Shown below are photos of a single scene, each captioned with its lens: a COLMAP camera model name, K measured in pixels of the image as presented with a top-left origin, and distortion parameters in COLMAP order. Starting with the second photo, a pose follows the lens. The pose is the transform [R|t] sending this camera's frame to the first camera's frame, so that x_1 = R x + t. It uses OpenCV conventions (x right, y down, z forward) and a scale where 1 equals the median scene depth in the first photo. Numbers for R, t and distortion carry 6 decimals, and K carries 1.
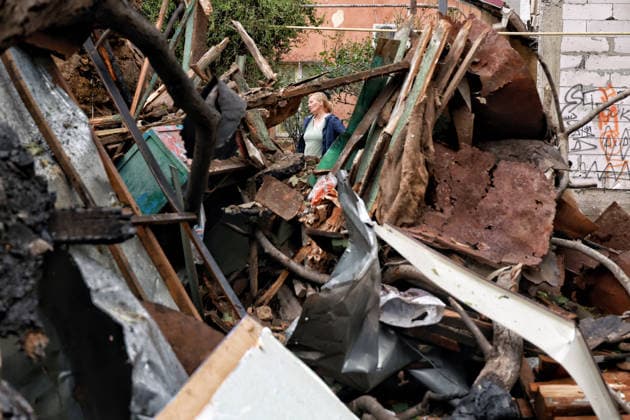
lens RADIAL K [[638.5, 0, 315.0], [0, 638.5, 260.5], [0, 0, 1]] dist [-0.013249, 0.003371]
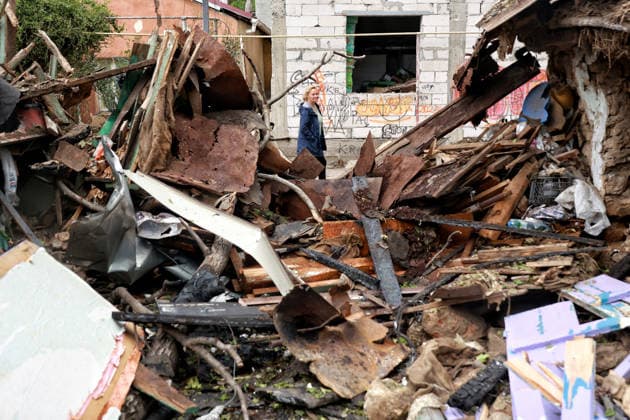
lens RADIAL K [[442.4, 0, 315.0], [0, 442.4, 210.0], [0, 0, 1]] dist [0.004737, 0.000792]
pose [[0.986770, -0.067953, 0.147196, 0.342301], [0.060798, 0.996764, 0.052576, 0.003695], [-0.150293, -0.042931, 0.987709, -0.081328]]
